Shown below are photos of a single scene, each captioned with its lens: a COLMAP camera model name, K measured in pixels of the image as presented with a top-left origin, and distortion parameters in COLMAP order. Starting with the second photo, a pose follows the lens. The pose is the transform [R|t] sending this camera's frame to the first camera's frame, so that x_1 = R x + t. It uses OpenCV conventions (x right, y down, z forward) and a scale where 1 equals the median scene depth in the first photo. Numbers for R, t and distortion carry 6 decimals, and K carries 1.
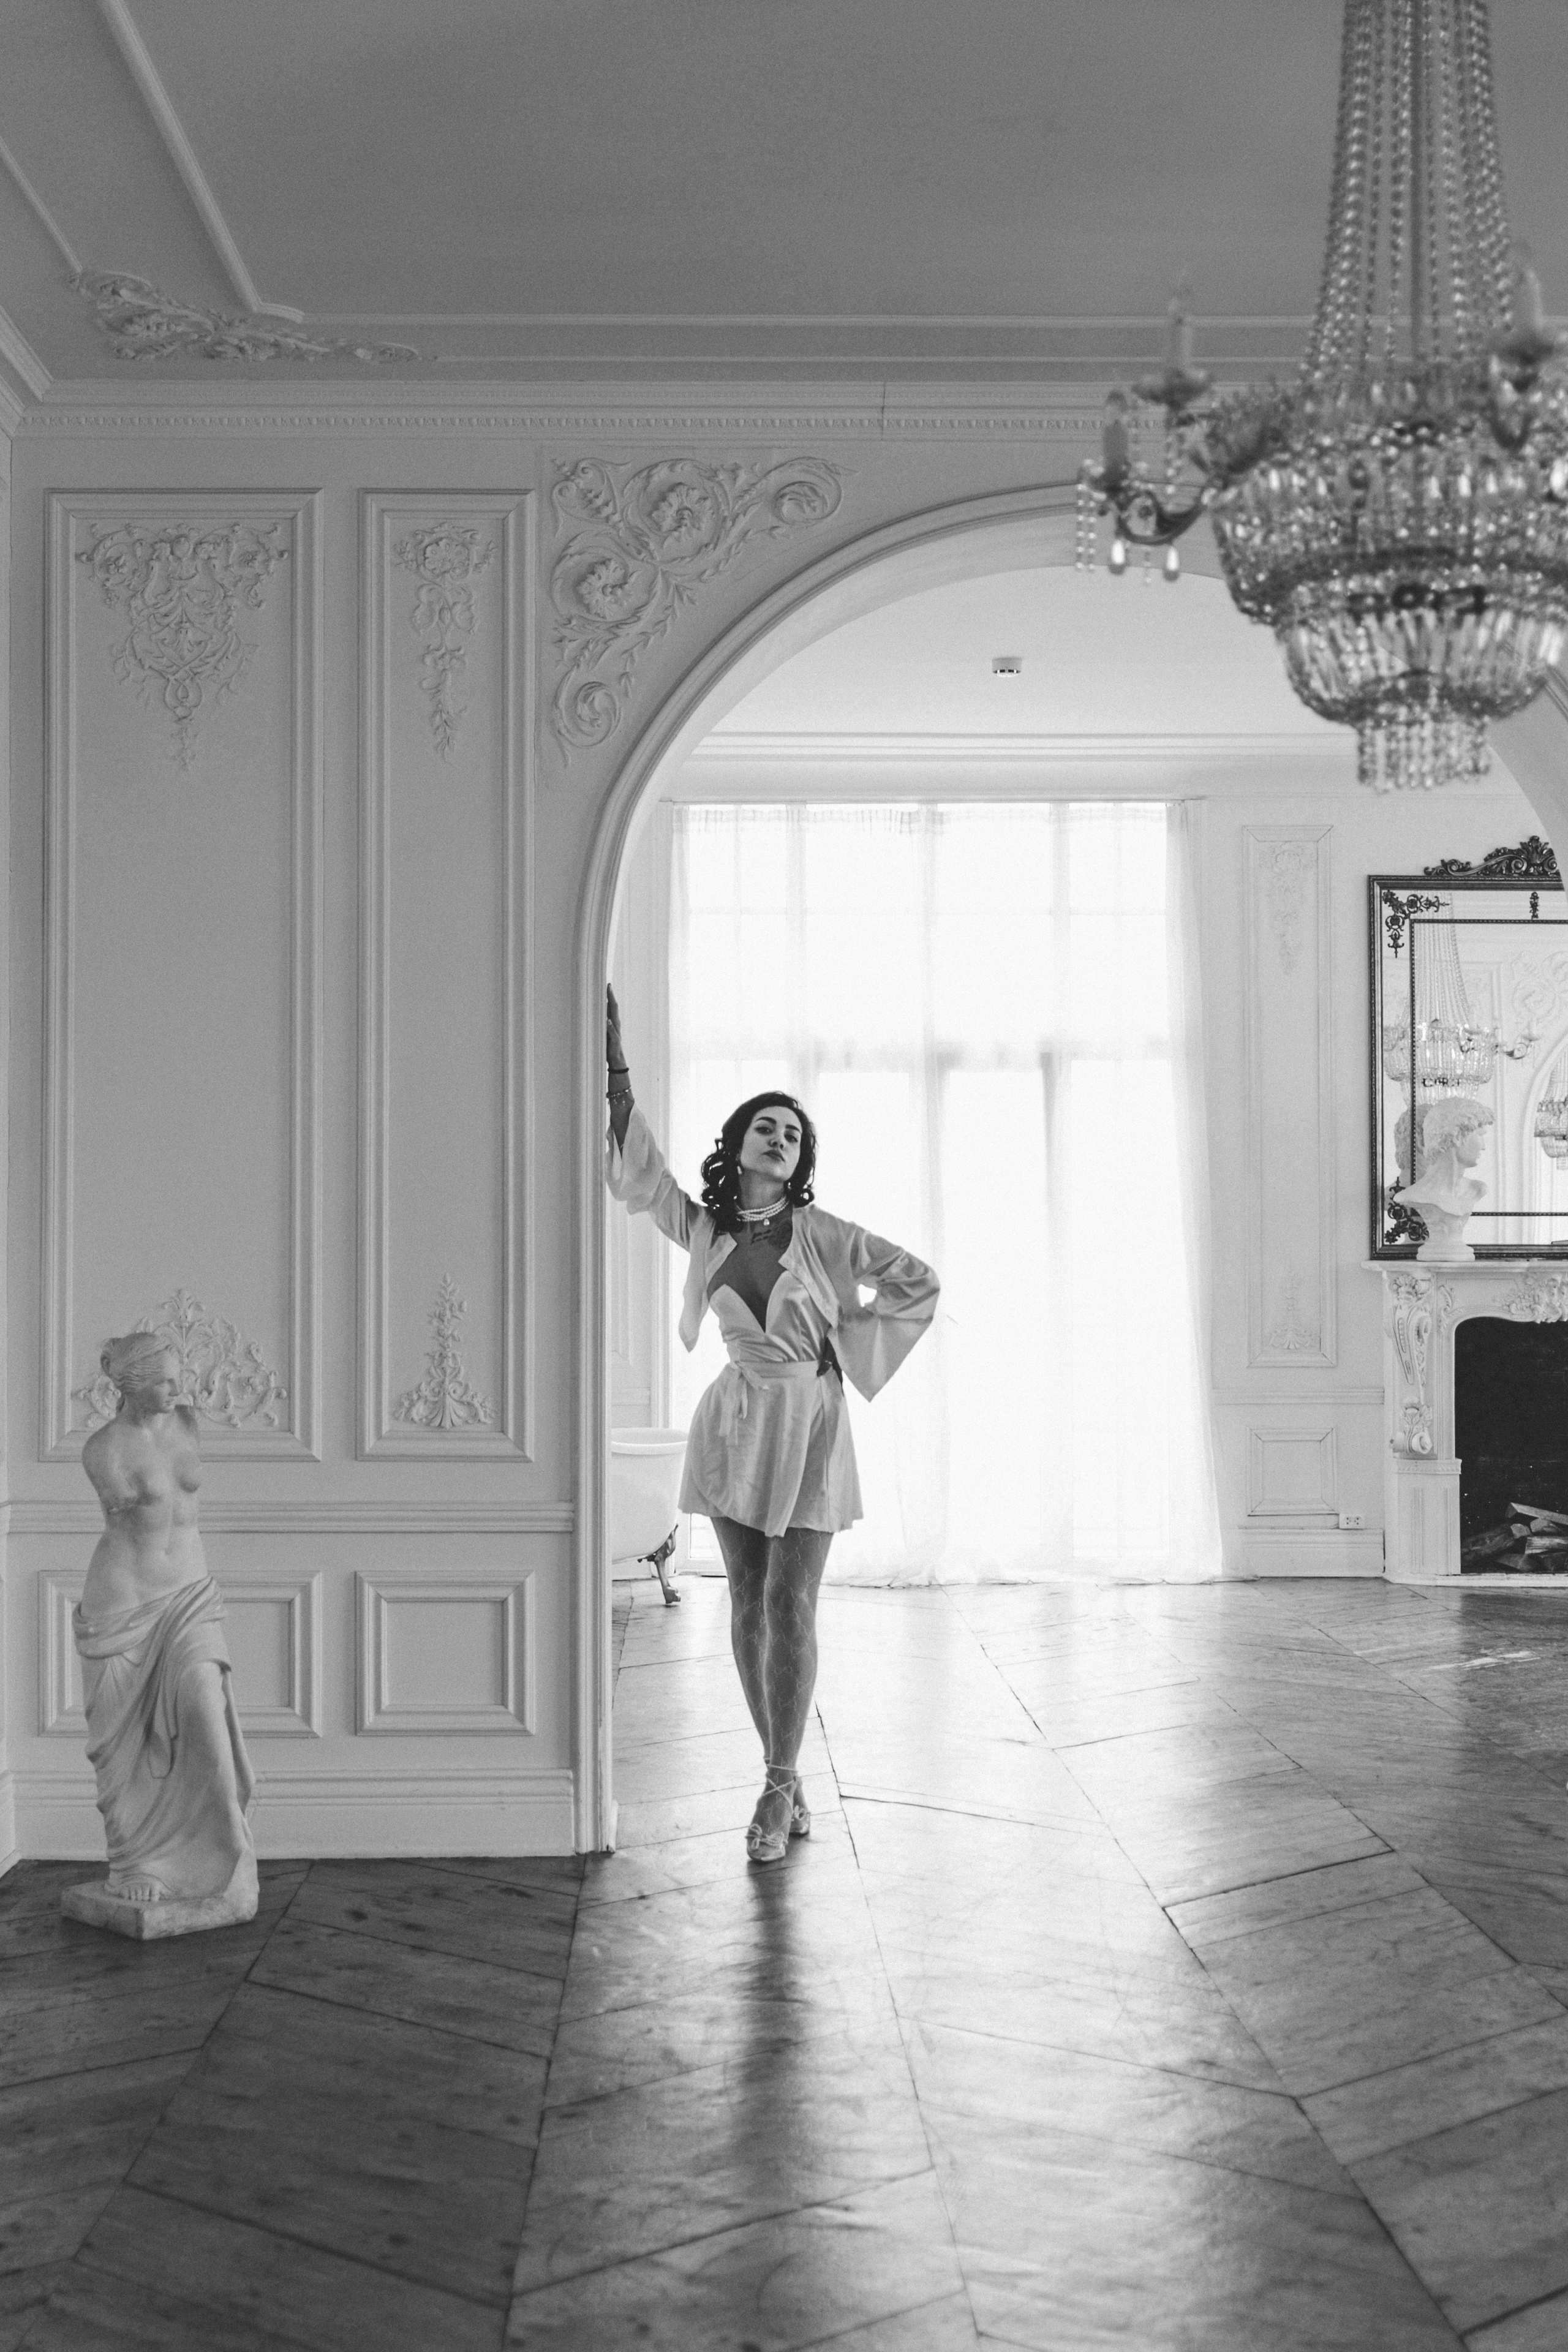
lens RADIAL K [[3335.3, 0, 784.3], [0, 3335.3, 1176.1], [0, 0, 1]] dist [-0.068874, 0.000000]
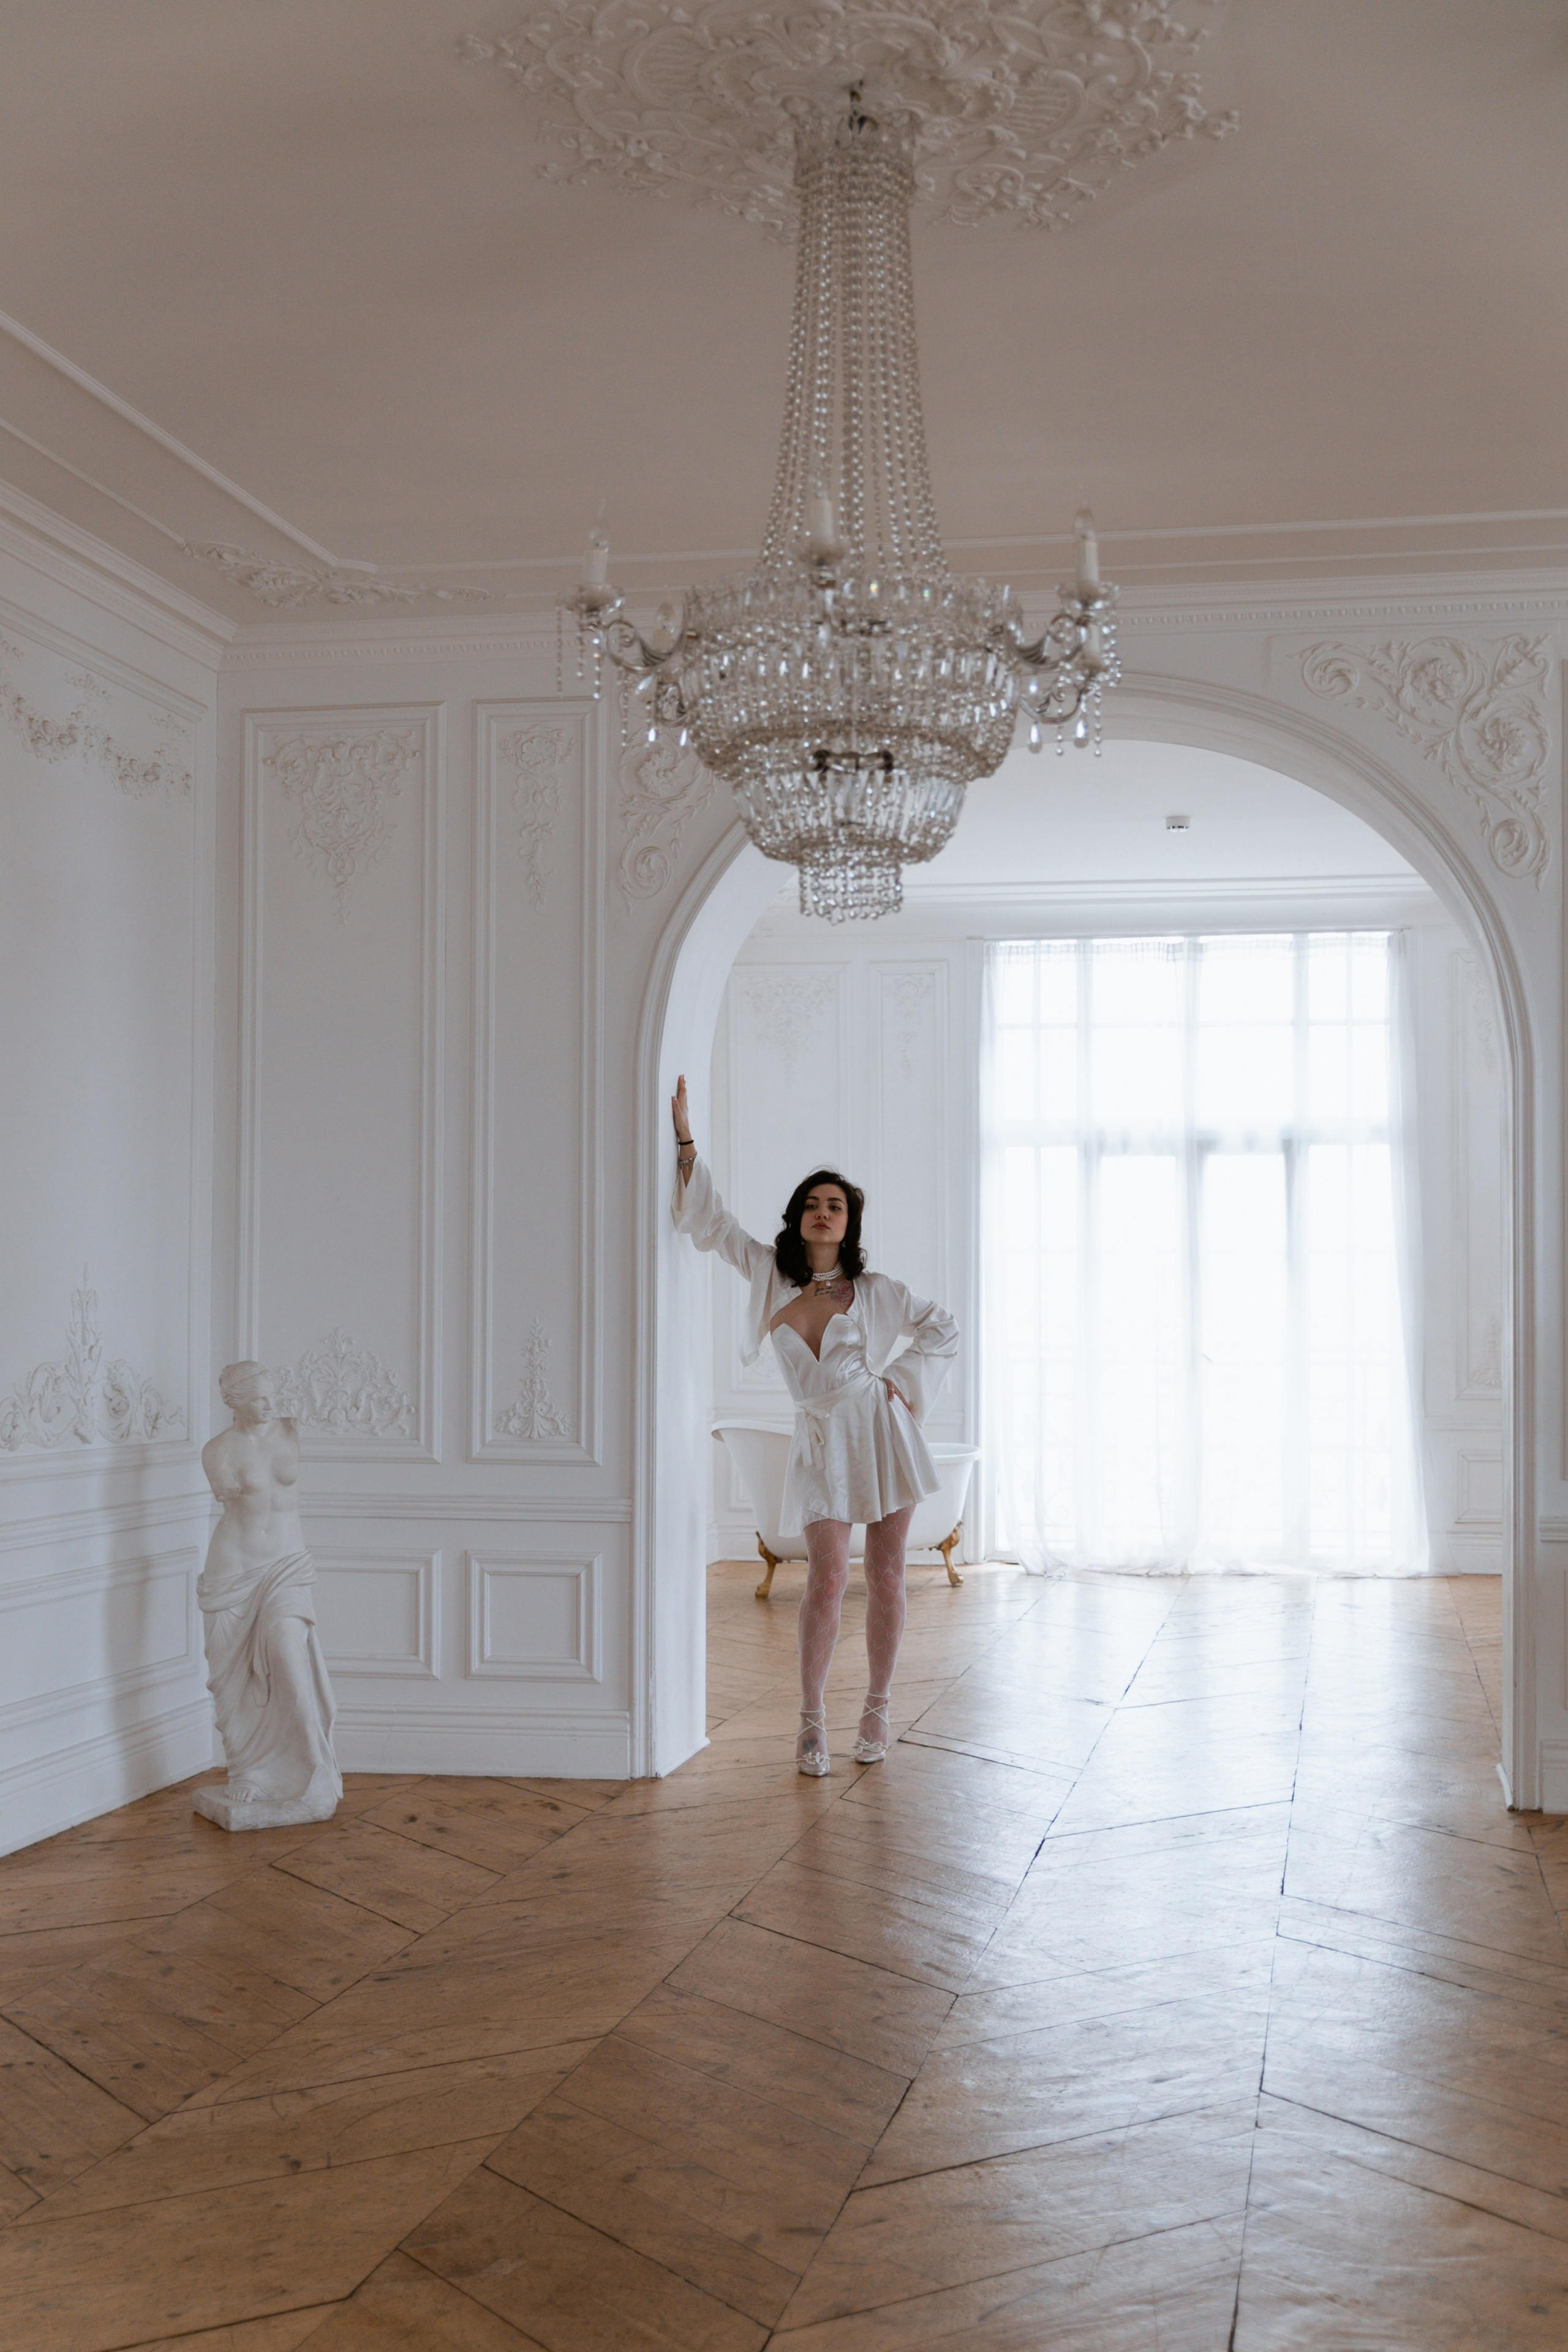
lens RADIAL K [[2678.4, 0, 790.7], [0, 2678.4, 1233.4], [0, 0, 1]] dist [-0.062337, 0.000000]
pose [[0.982519, -0.001824, -0.186153, 0.183401], [0.001207, 0.999993, -0.003428, 0.001203], [0.186158, 0.003143, 0.982515, 0.017611]]
